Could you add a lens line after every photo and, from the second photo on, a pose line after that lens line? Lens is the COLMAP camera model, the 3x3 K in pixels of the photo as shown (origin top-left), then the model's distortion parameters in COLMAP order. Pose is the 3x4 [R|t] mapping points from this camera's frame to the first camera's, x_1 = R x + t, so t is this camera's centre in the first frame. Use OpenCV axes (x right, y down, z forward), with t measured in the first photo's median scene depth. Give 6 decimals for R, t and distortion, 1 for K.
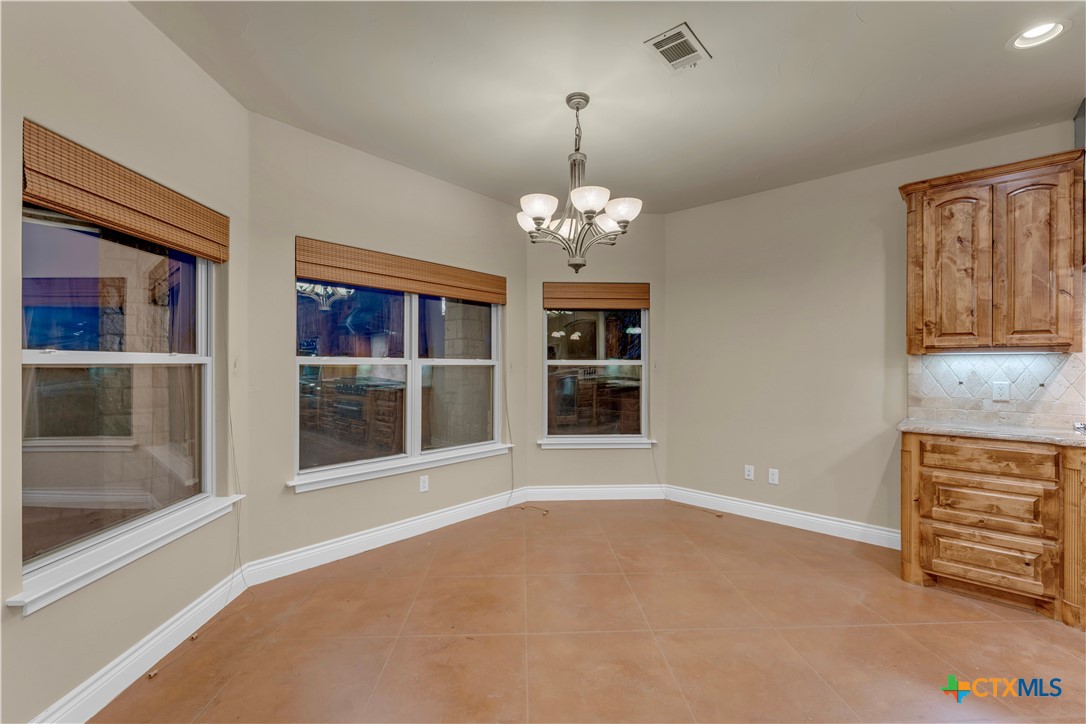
lens RADIAL K [[462.5, 0, 542.0], [0, 462.5, 364.2], [0, 0, 1]] dist [-0.002264, -0.000456]
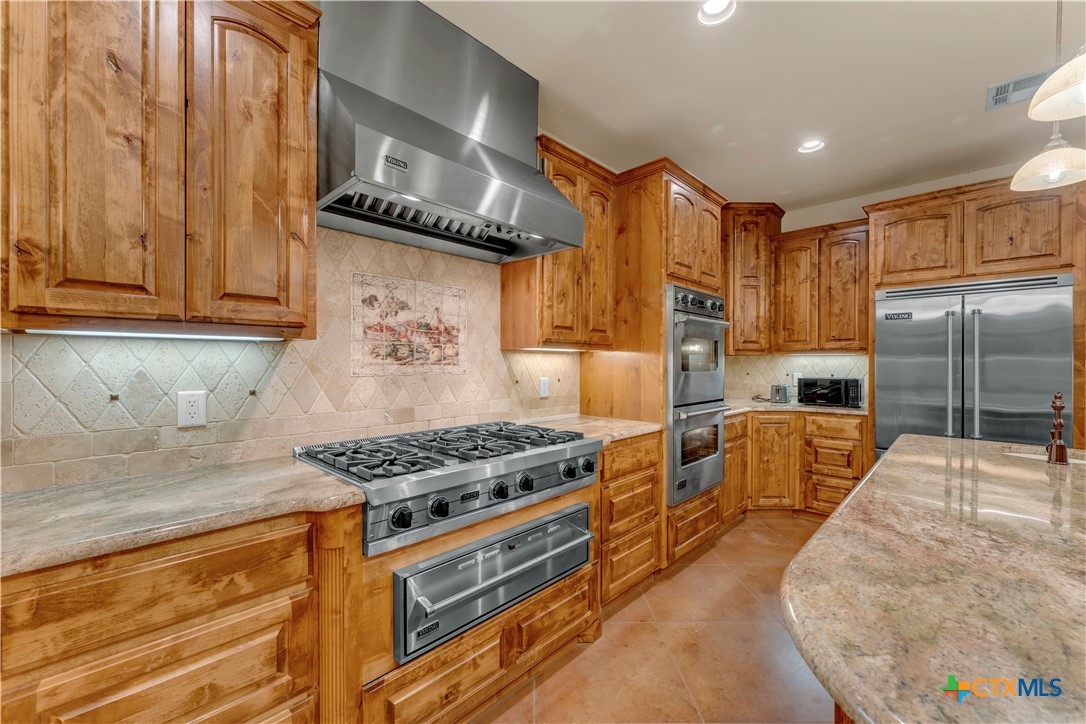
lens RADIAL K [[433.8, 0, 539.2], [0, 433.8, 364.1], [0, 0, 1]] dist [-0.000864, -0.000821]
pose [[0.037907, -0.007452, 0.999253, 0.552149], [-0.002026, 0.999970, 0.007534, 0.002607], [-0.999279, -0.002310, 0.037890, 0.628829]]
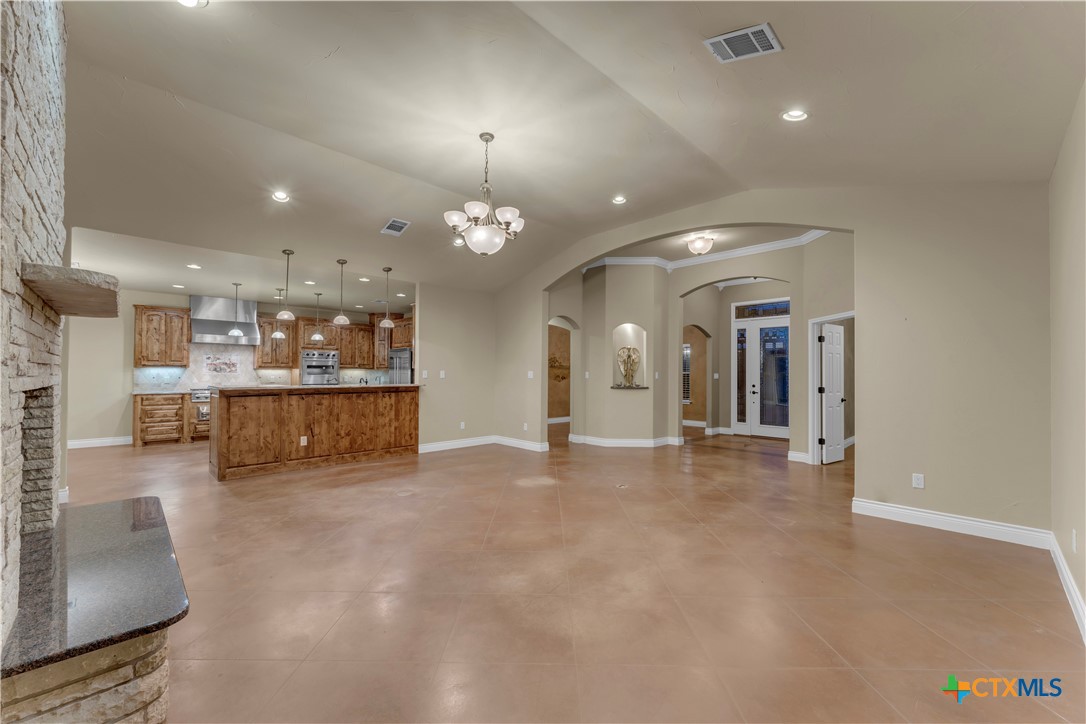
lens RADIAL K [[433.8, 0, 536.8], [0, 433.8, 366.5], [0, 0, 1]] dist [-0.000864, -0.000821]
pose [[0.074418, 0.011922, 0.997156, -1.756580], [-0.004061, 0.999924, -0.011652, -0.006339], [-0.997219, -0.003182, 0.074461, -1.723799]]
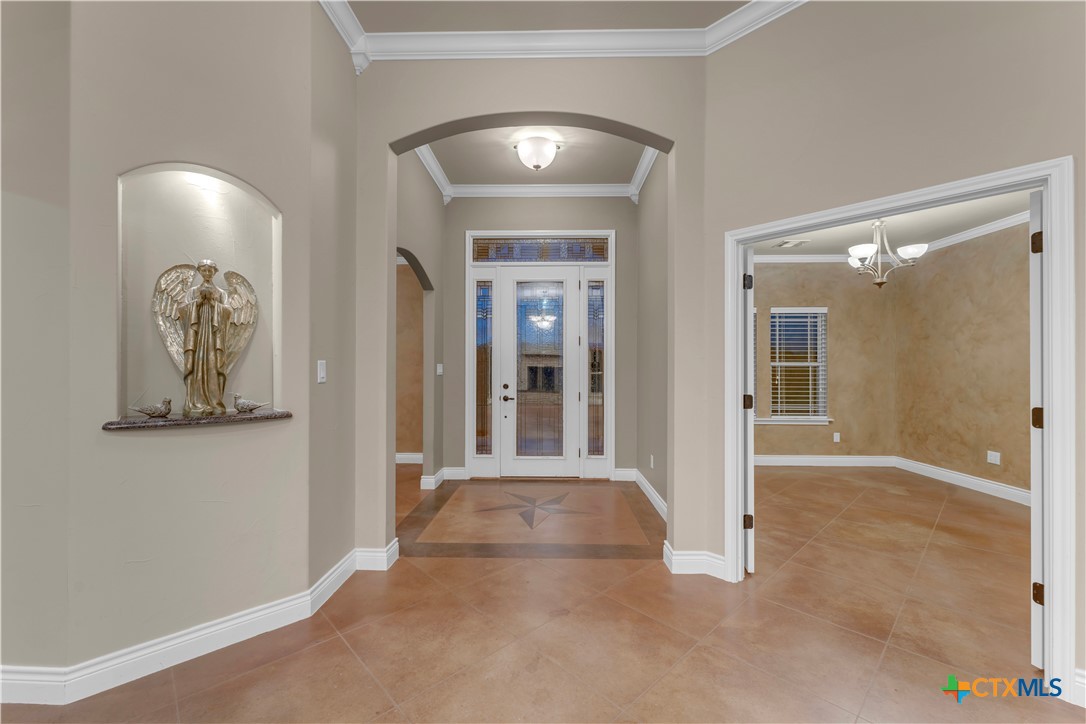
lens RADIAL K [[433.8, 0, 543.2], [0, 433.8, 364.5], [0, 0, 1]] dist [-0.000864, -0.000821]
pose [[-0.651367, -0.003006, 0.758757, 0.213803], [-0.001745, 0.999995, 0.002464, 0.000351], [-0.758761, 0.000281, -0.651369, -2.072339]]
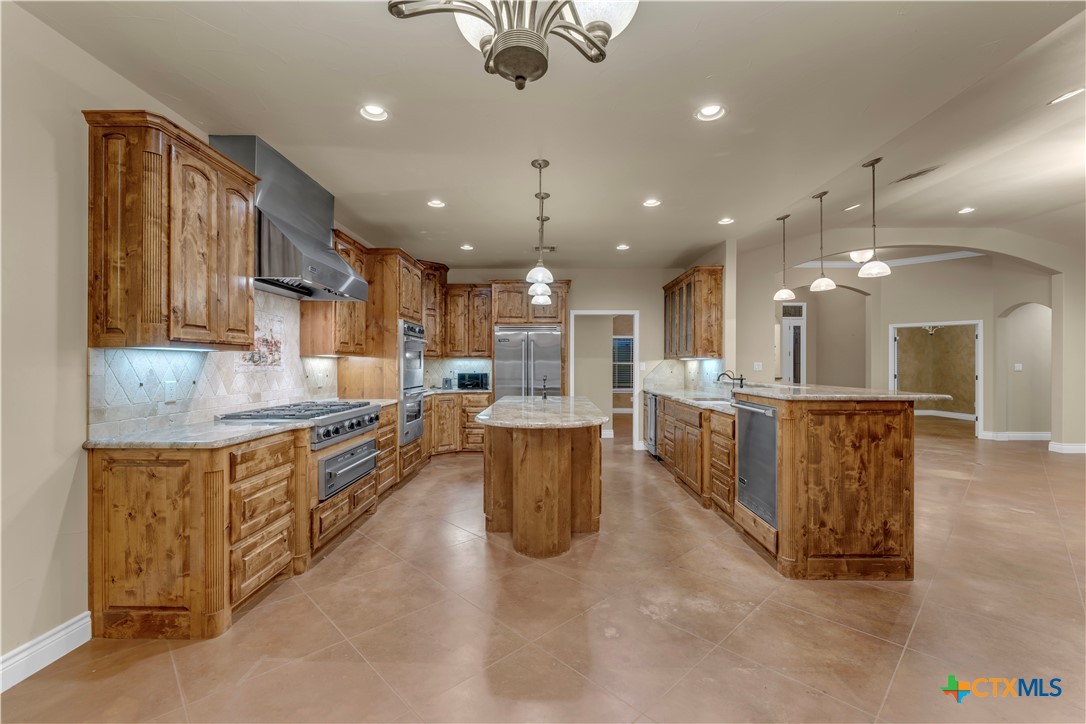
lens RADIAL K [[462.5, 0, 541.9], [0, 462.5, 364.2], [0, 0, 1]] dist [-0.002264, -0.000456]
pose [[-0.660218, -0.003844, 0.751065, -0.178949], [-0.003614, 0.999992, 0.001941, 0.001062], [-0.751066, -0.001433, -0.660226, 1.145622]]
